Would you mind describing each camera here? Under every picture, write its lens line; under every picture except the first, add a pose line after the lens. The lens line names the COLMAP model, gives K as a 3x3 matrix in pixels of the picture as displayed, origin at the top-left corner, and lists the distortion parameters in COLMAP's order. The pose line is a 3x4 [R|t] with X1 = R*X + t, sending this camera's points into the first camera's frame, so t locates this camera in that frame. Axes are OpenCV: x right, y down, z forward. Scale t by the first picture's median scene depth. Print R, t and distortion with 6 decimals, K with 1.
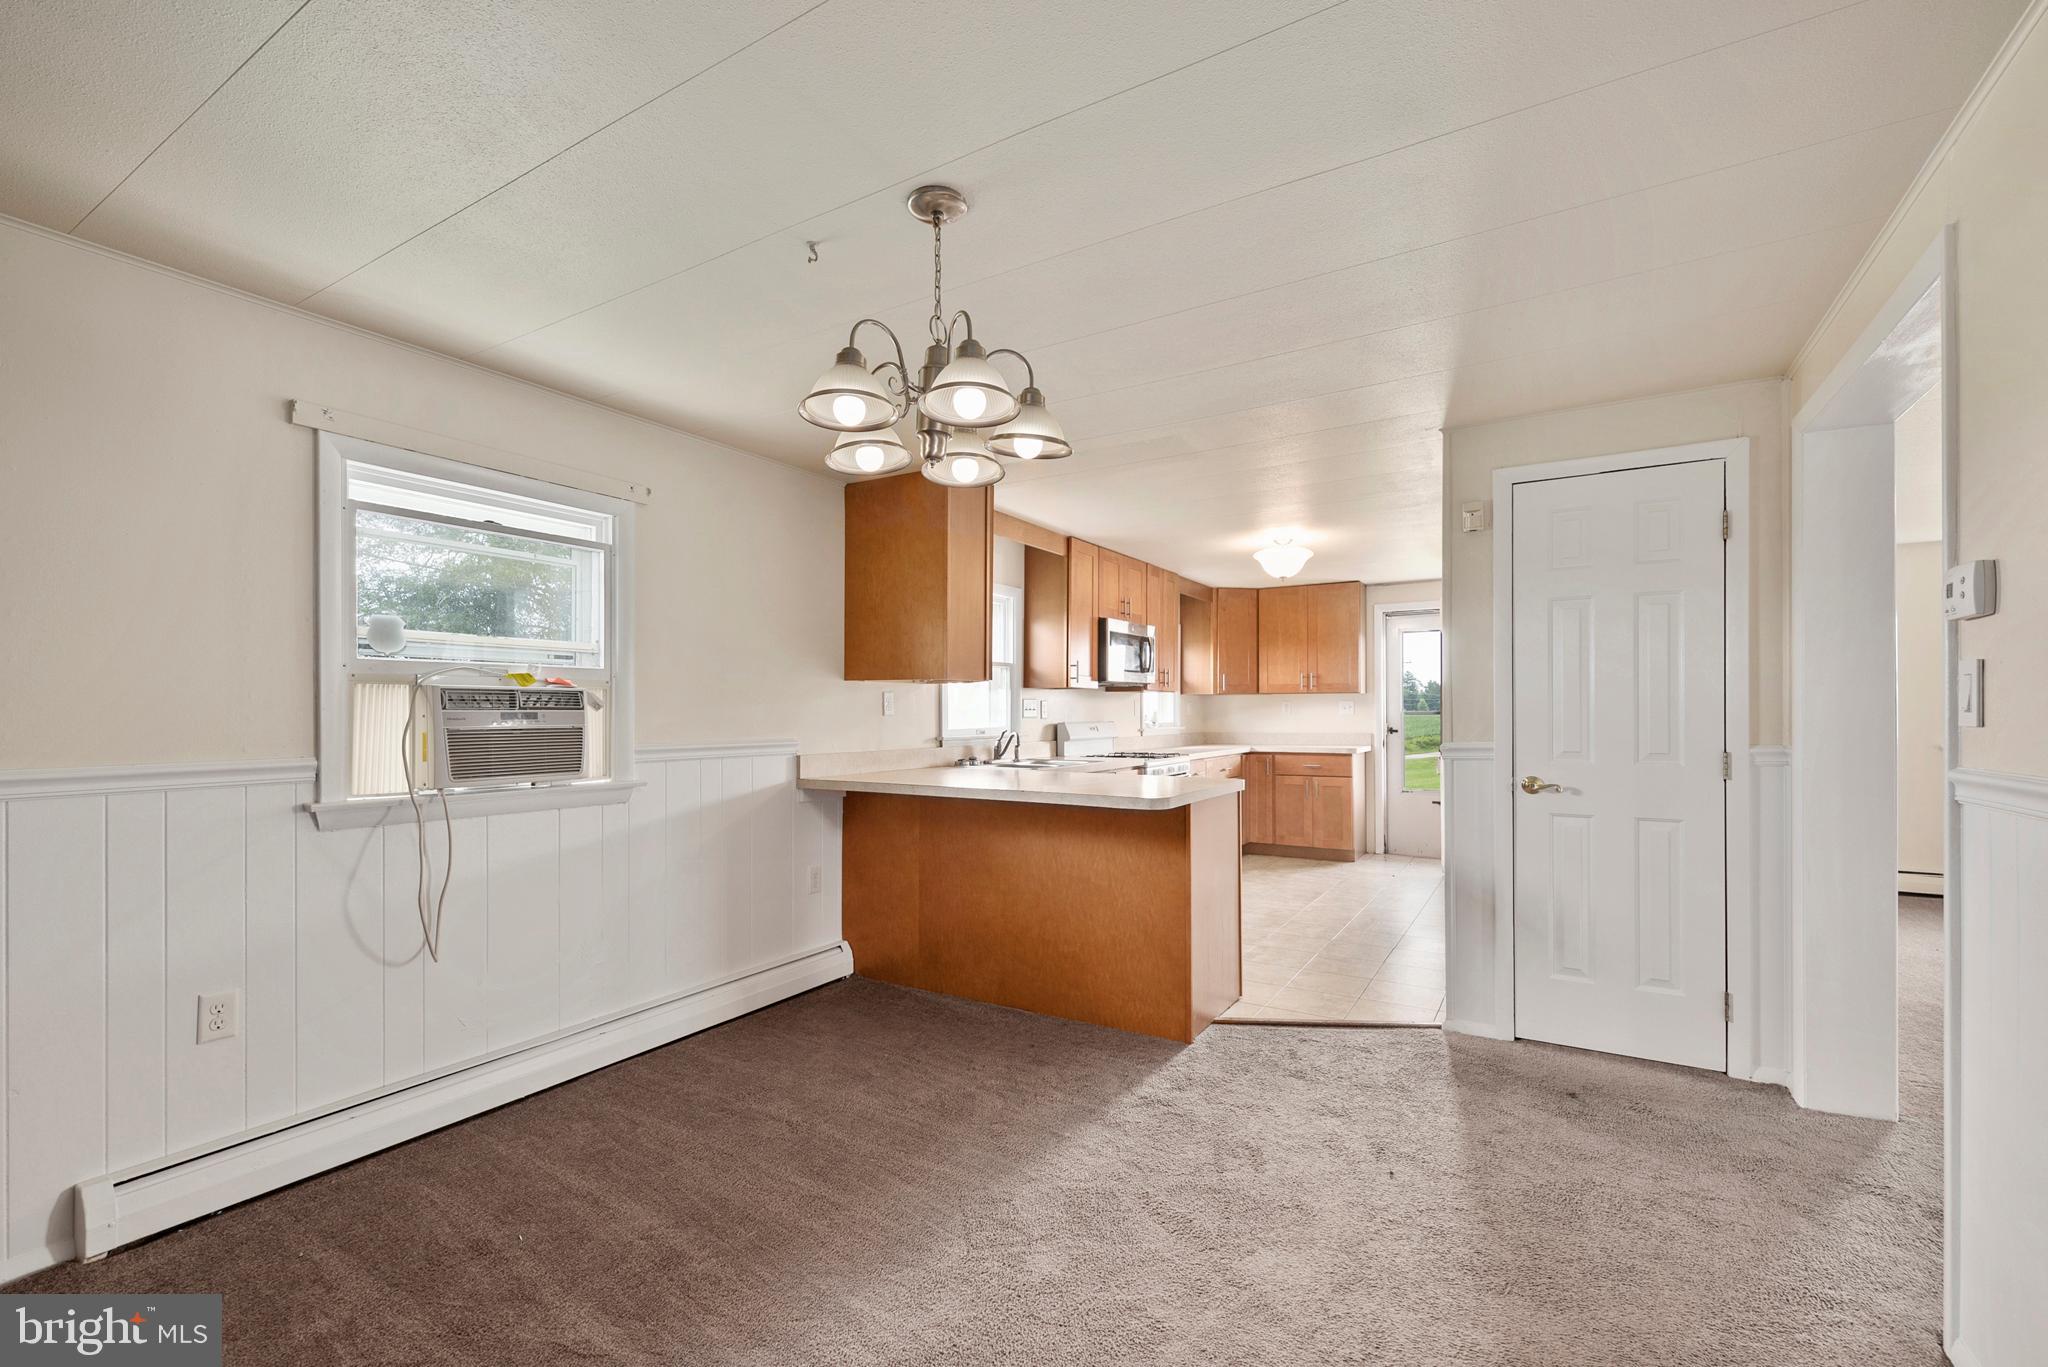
lens RADIAL K [[884.1, 0, 996.3], [0, 884.1, 704.8], [0, 0, 1]] dist [0.012606, -0.007551]
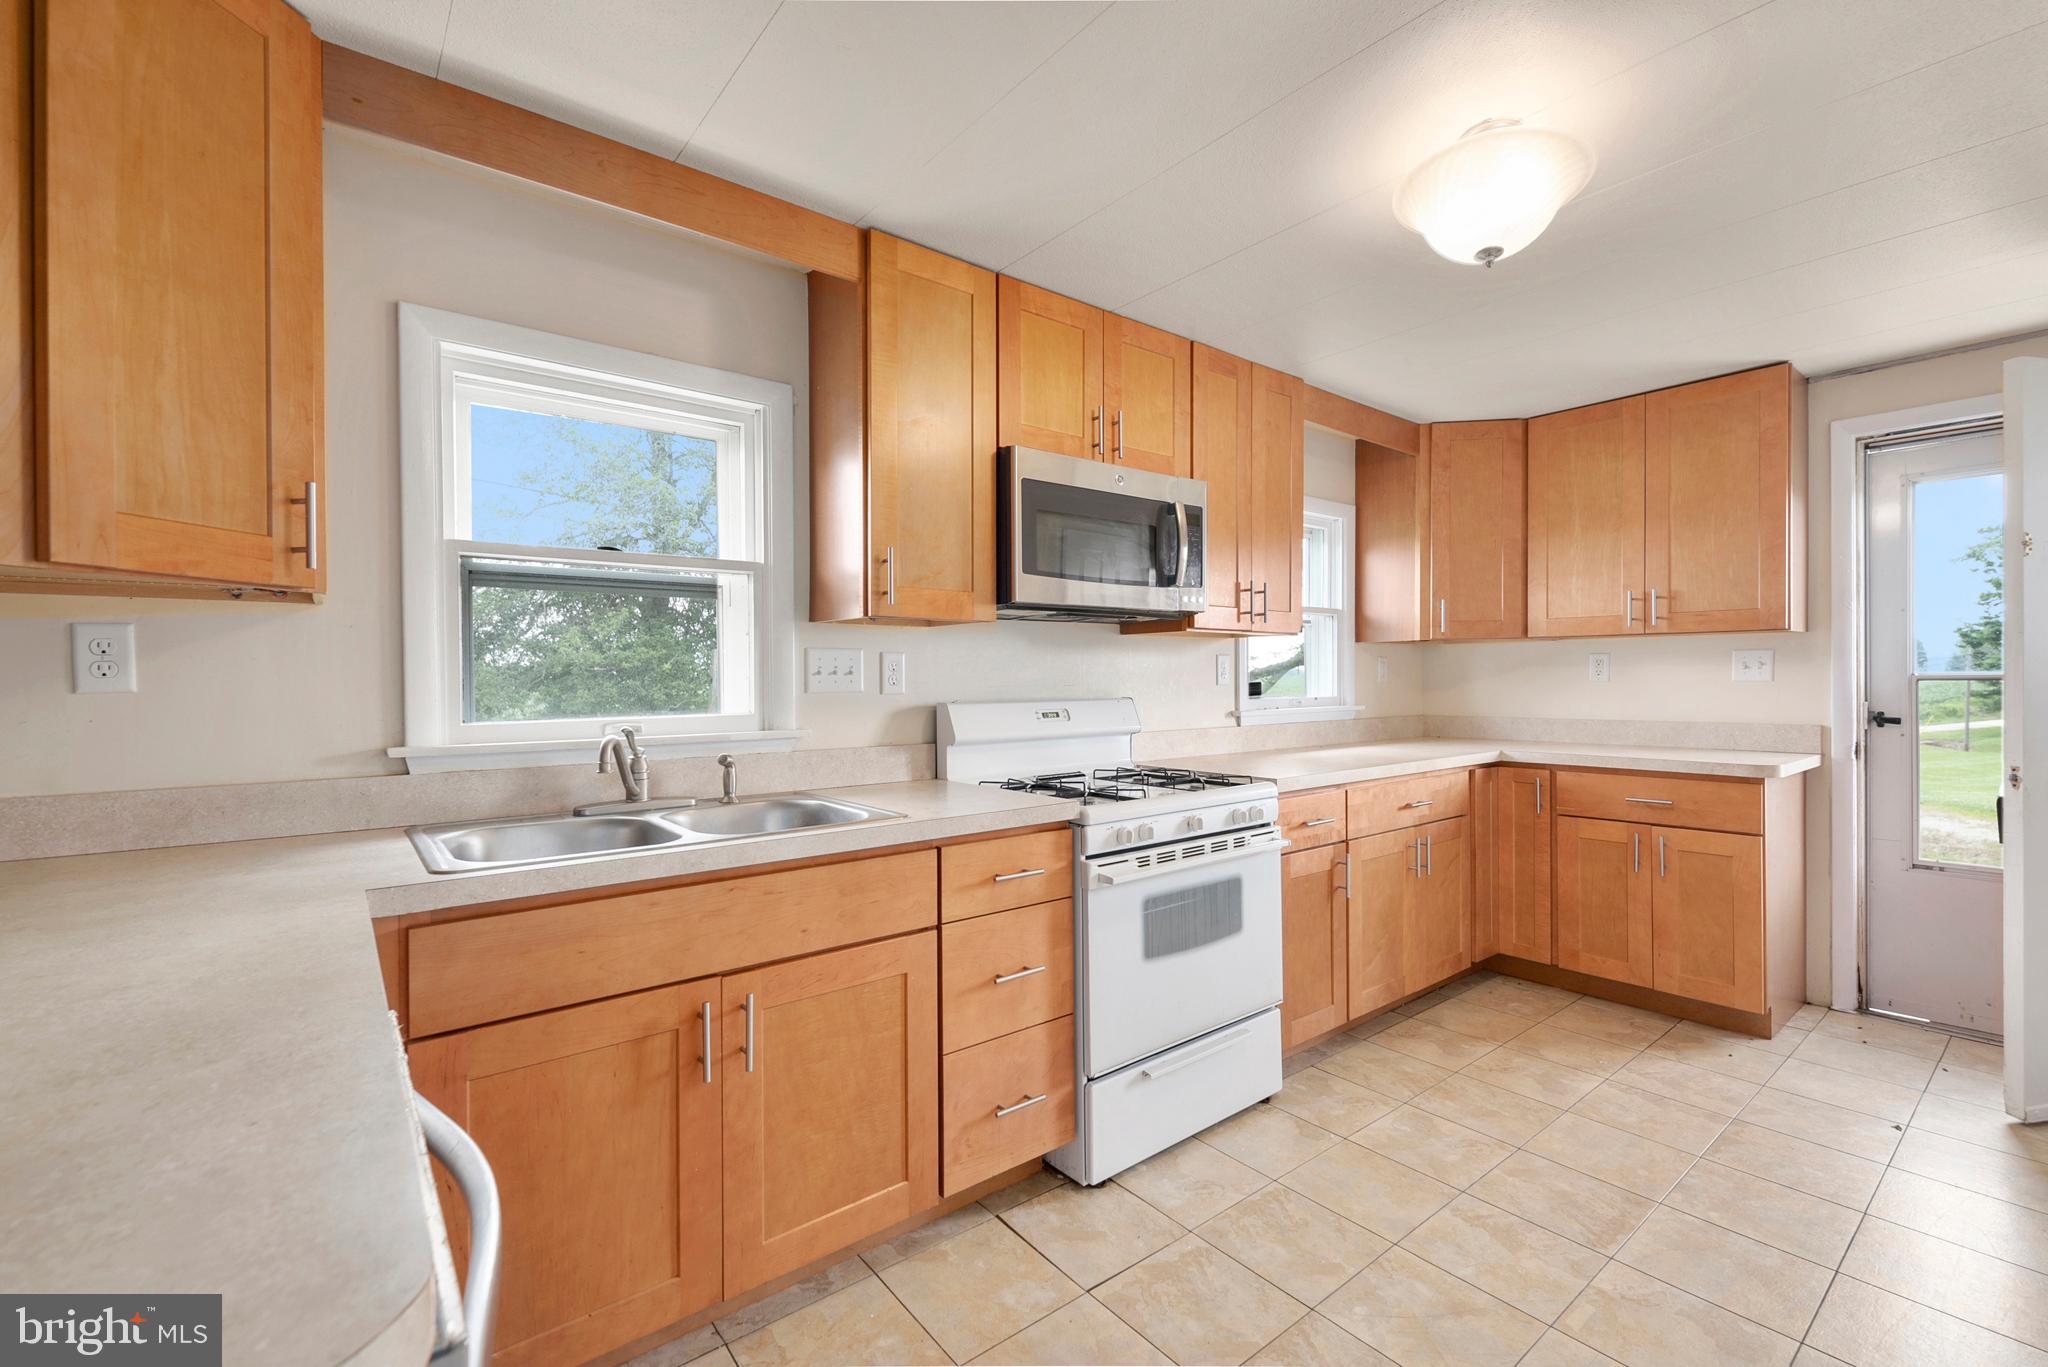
lens RADIAL K [[884.1, 0, 1004.3], [0, 884.1, 682.4], [0, 0, 1]] dist [0.012606, -0.007551]
pose [[0.944518, -0.002098, -0.328452, 0.196566], [0.006286, 0.999912, 0.011688, 0.004122], [0.328398, -0.013104, 0.944448, 0.477154]]
